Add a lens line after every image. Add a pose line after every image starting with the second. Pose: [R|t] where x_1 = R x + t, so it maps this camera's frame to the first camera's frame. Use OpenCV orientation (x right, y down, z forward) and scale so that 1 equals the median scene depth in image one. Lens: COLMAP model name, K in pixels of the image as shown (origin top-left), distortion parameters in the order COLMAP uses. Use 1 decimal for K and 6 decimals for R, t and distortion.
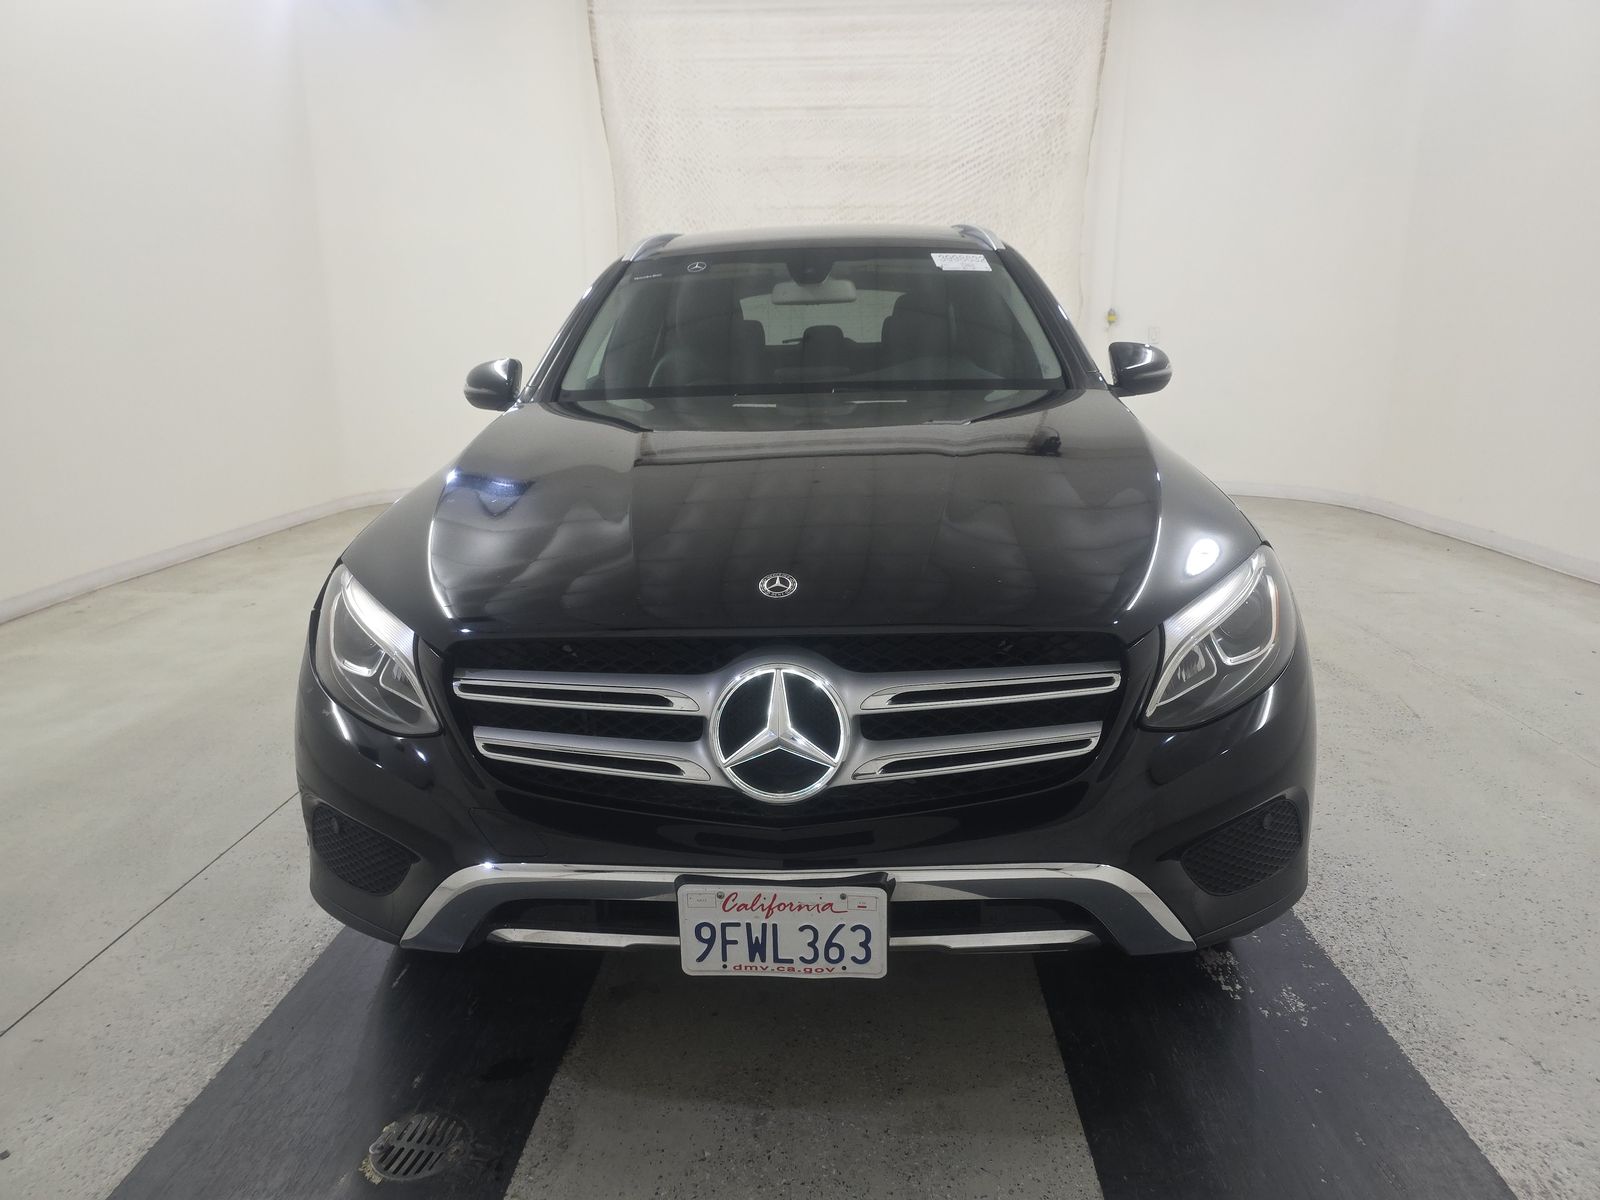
lens RADIAL K [[1065.9, 0, 801.0], [0, 1065.9, 591.7], [0, 0, 1]] dist [0.033576, -0.030321]
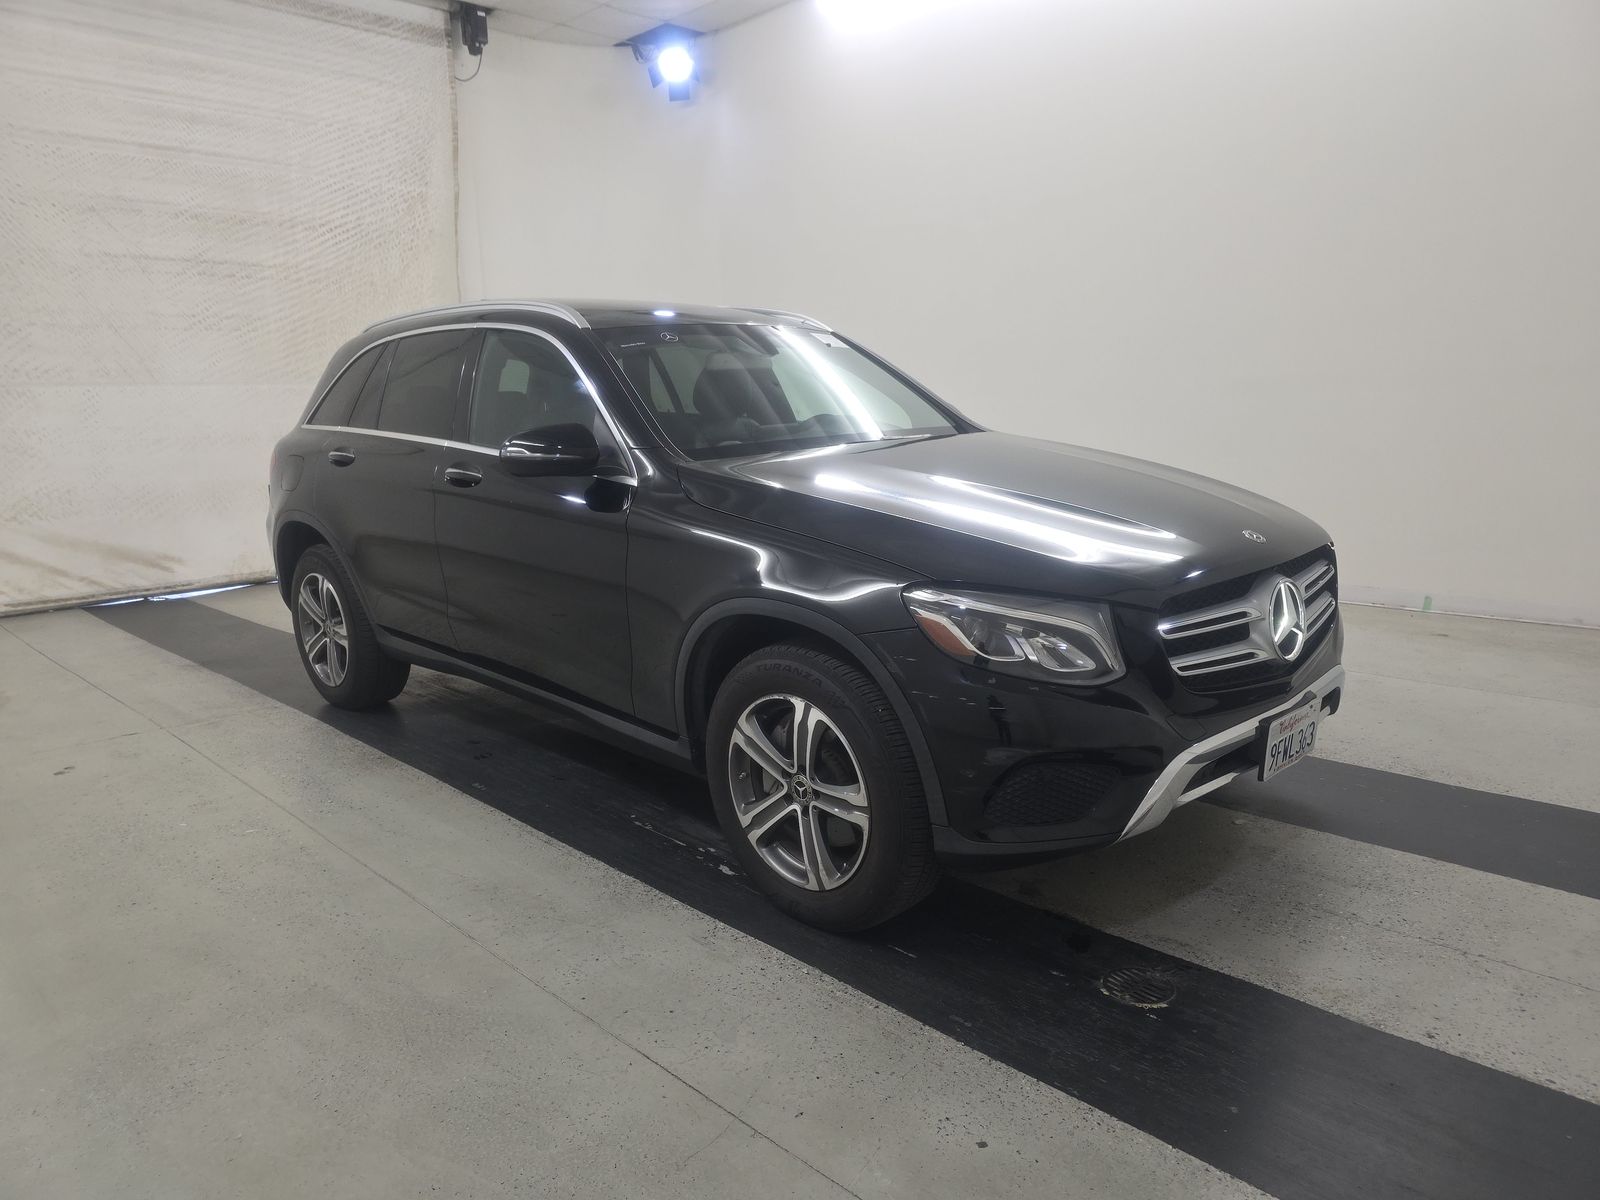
lens RADIAL K [[1065.9, 0, 800.7], [0, 1065.9, 606.8], [0, 0, 1]] dist [0.033576, -0.030321]
pose [[0.672561, -0.148725, 0.724943, -0.321140], [0.184802, 0.982315, 0.030077, -0.014498], [-0.716596, 0.113742, 0.688152, 0.067644]]
